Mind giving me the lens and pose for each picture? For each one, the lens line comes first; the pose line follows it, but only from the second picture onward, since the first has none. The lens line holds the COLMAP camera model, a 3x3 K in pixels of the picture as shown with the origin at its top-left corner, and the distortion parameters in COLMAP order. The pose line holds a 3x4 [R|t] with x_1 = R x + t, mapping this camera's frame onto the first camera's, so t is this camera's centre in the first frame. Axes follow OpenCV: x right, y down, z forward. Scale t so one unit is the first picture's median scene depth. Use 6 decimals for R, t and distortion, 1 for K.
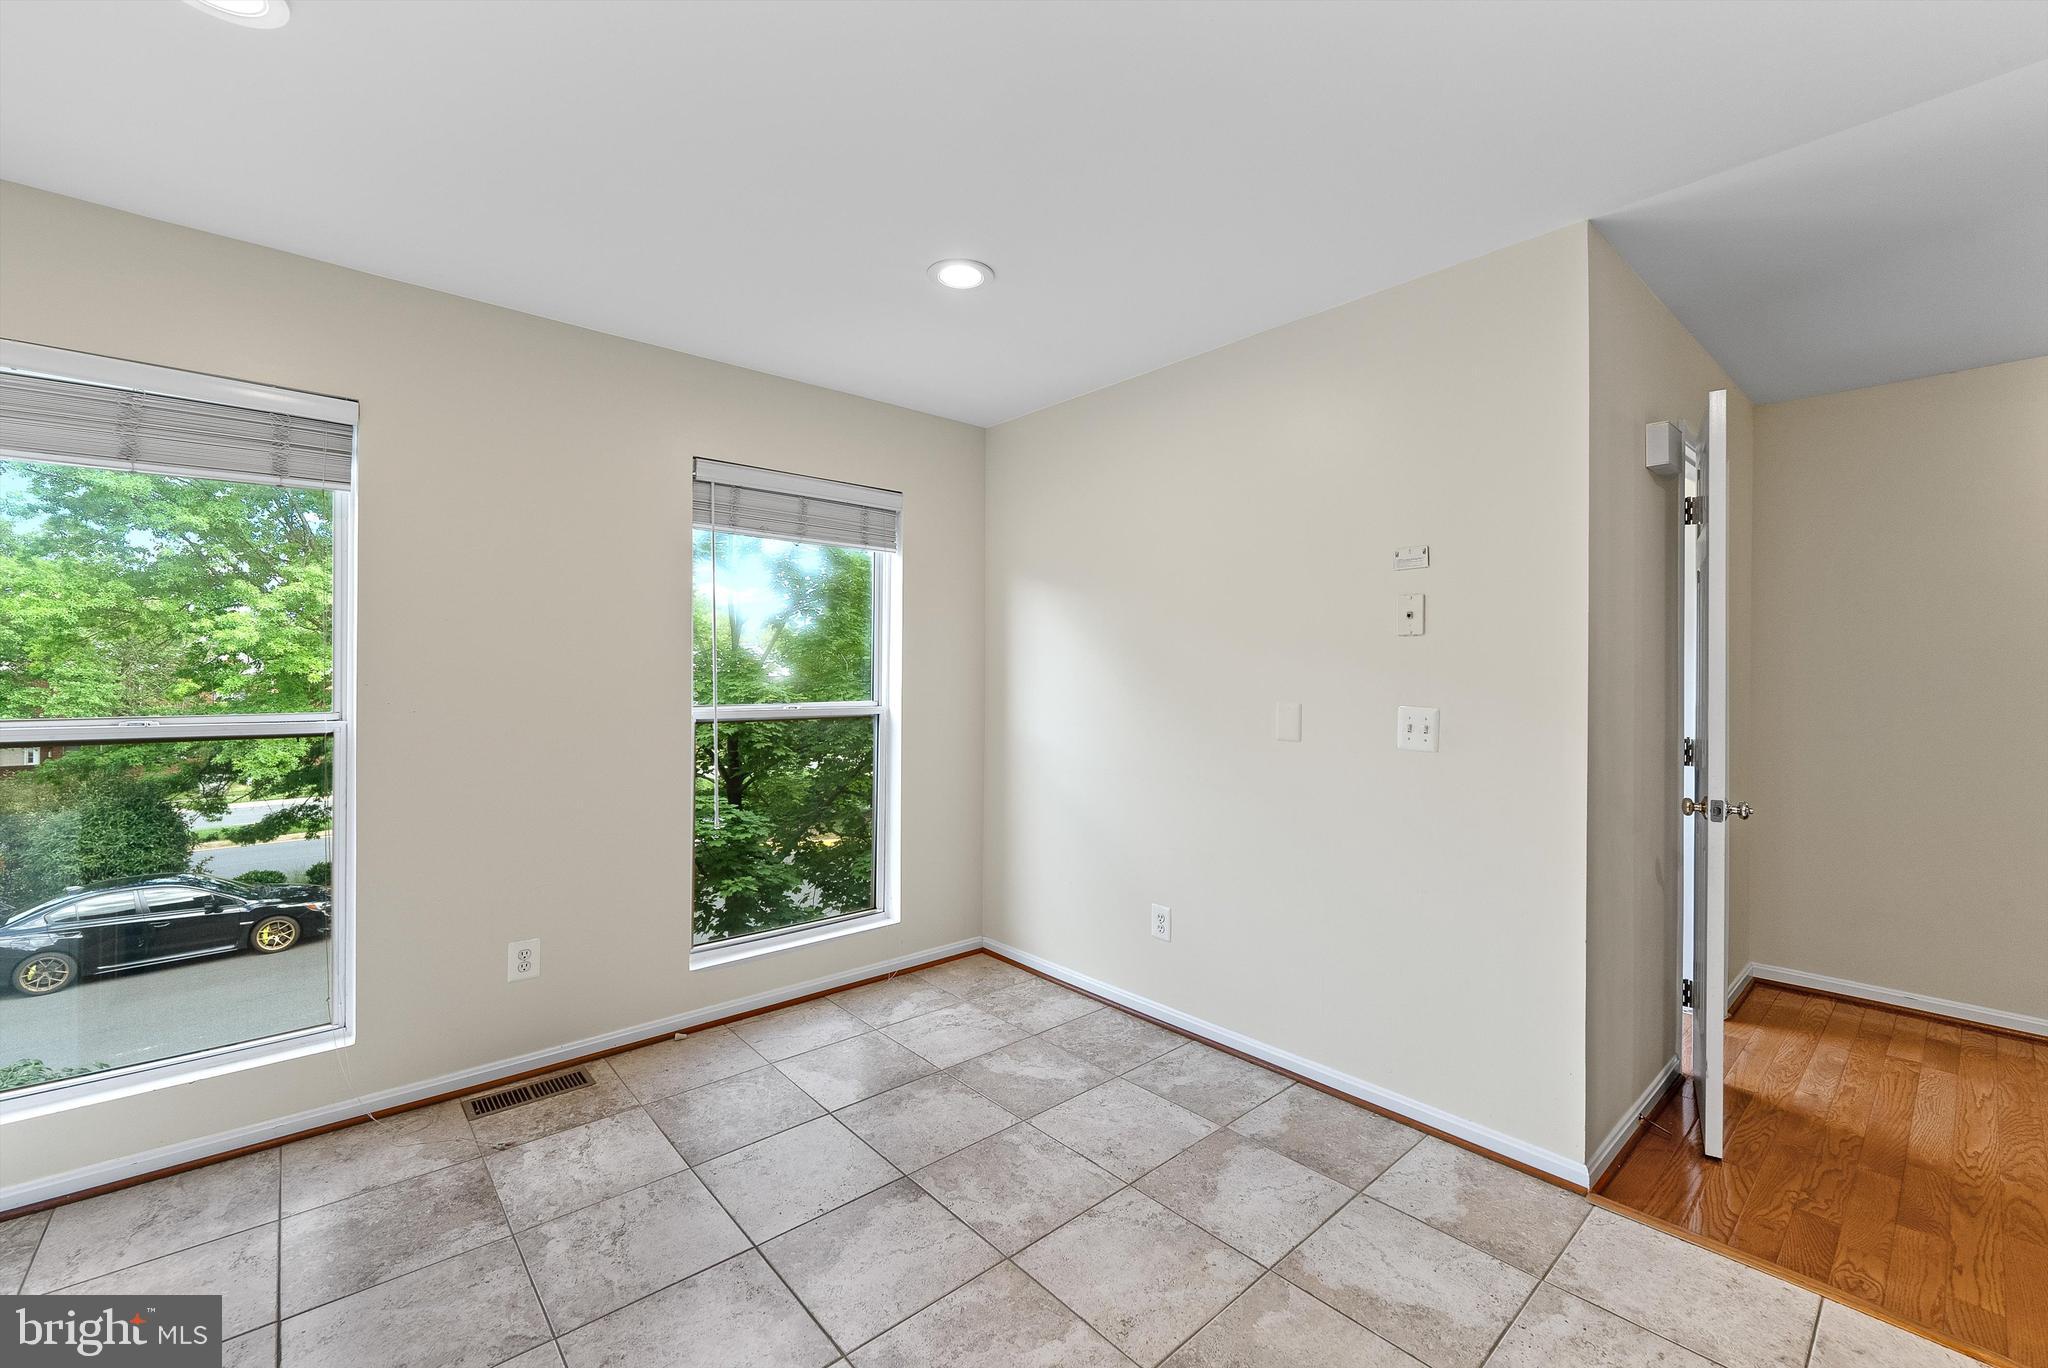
lens RADIAL K [[835.7, 0, 1024.3], [0, 835.7, 674.5], [0, 0, 1]] dist [0.000112, -0.000917]
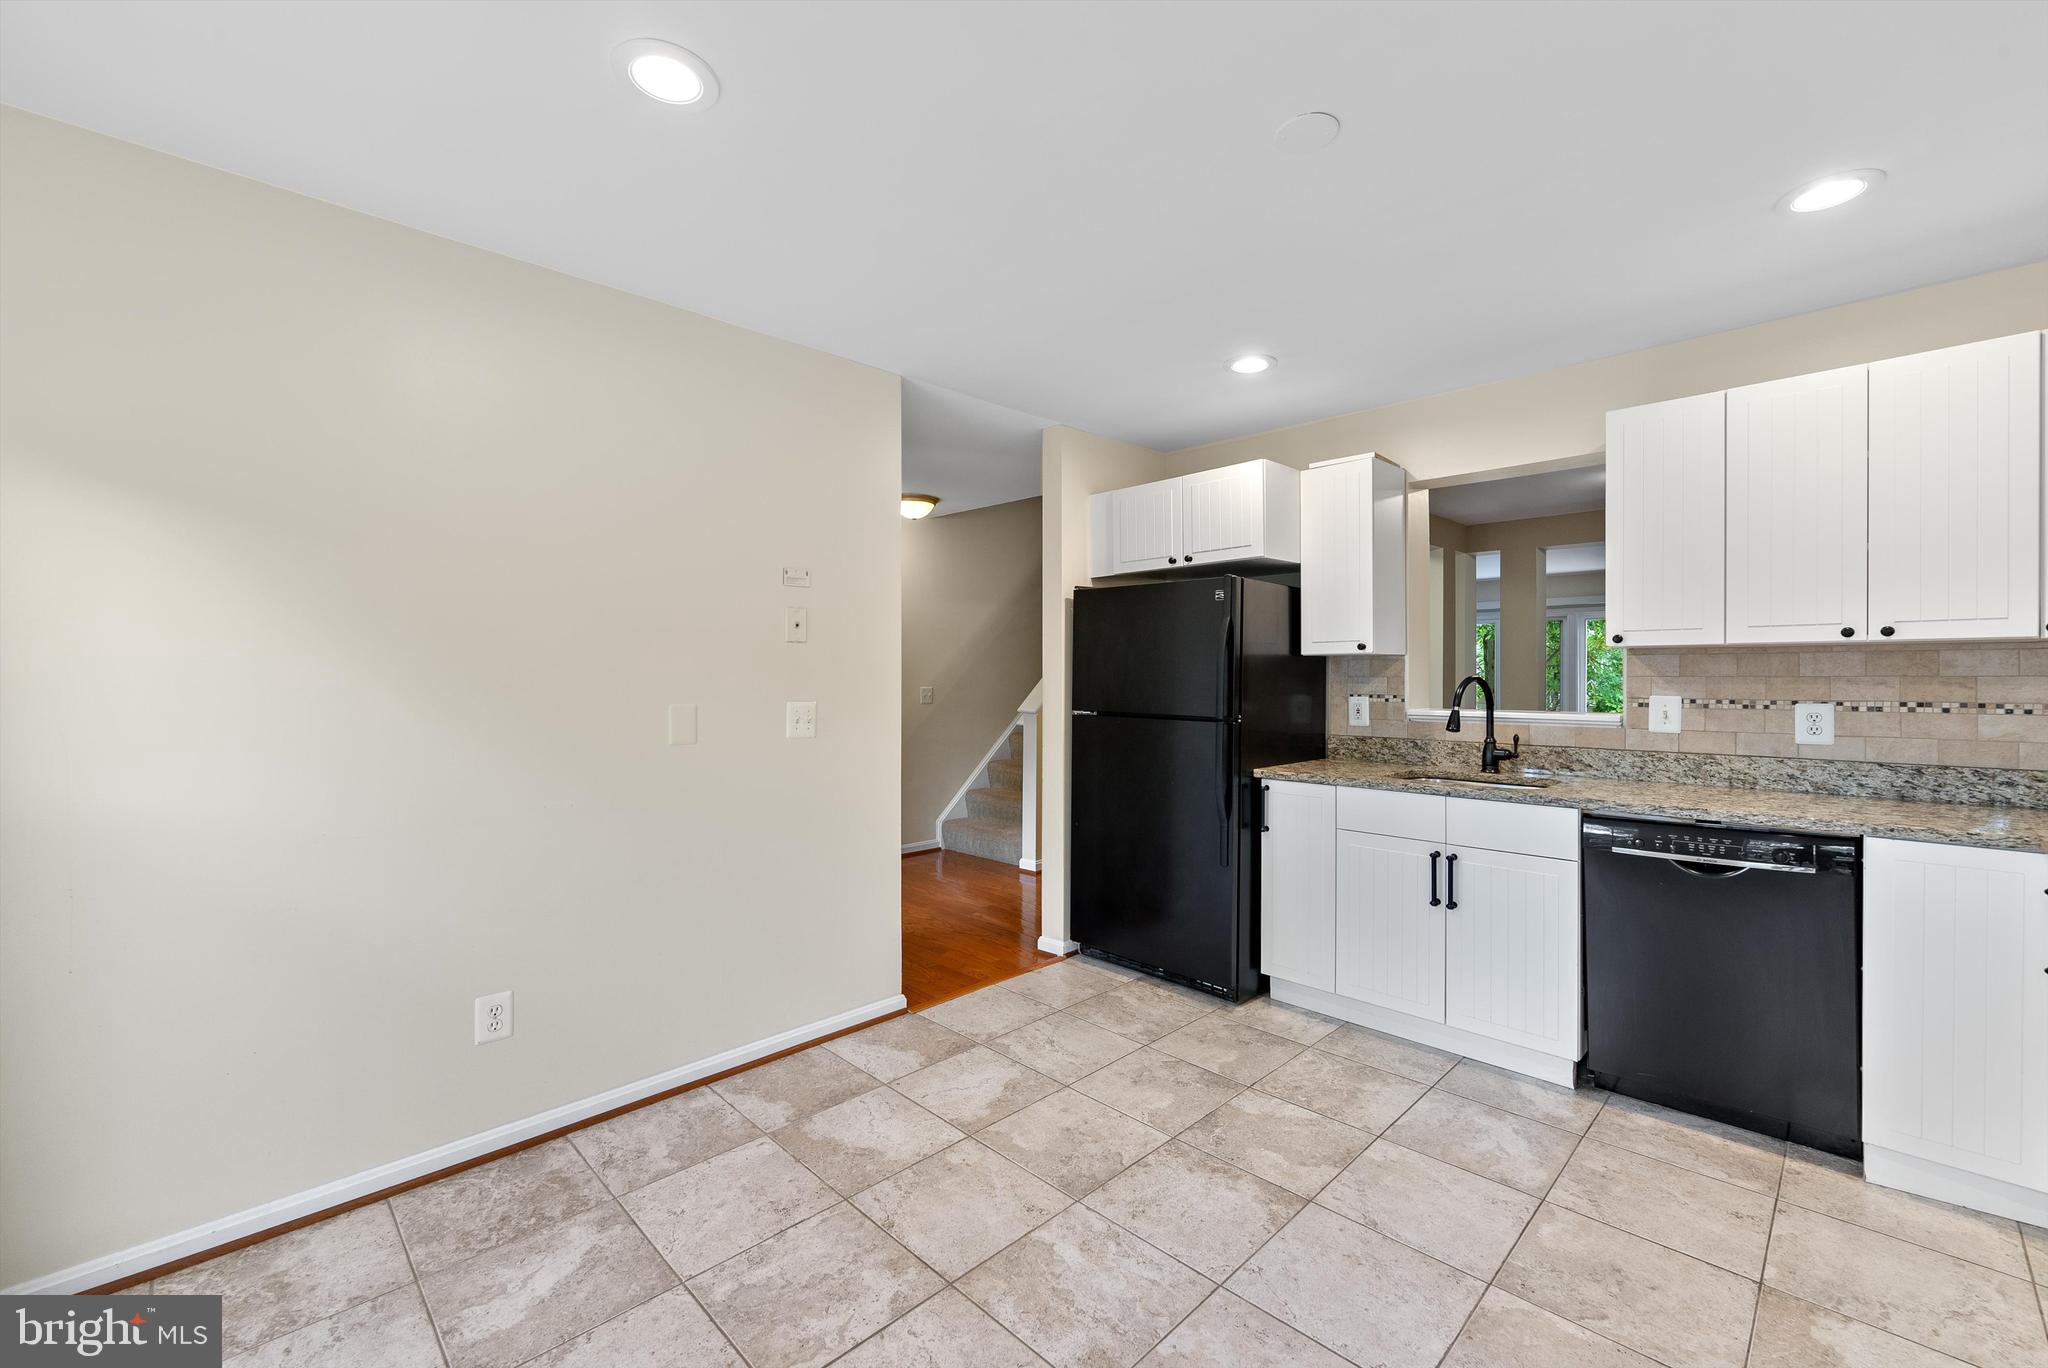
lens RADIAL K [[835.7, 0, 1024.3], [0, 835.7, 681.0], [0, 0, 1]] dist [0.000112, -0.000917]
pose [[-0.055578, -0.009866, 0.998406, -0.793553], [0.001705, 0.999949, 0.009977, -0.002868], [-0.998453, 0.002257, -0.055558, 0.786676]]
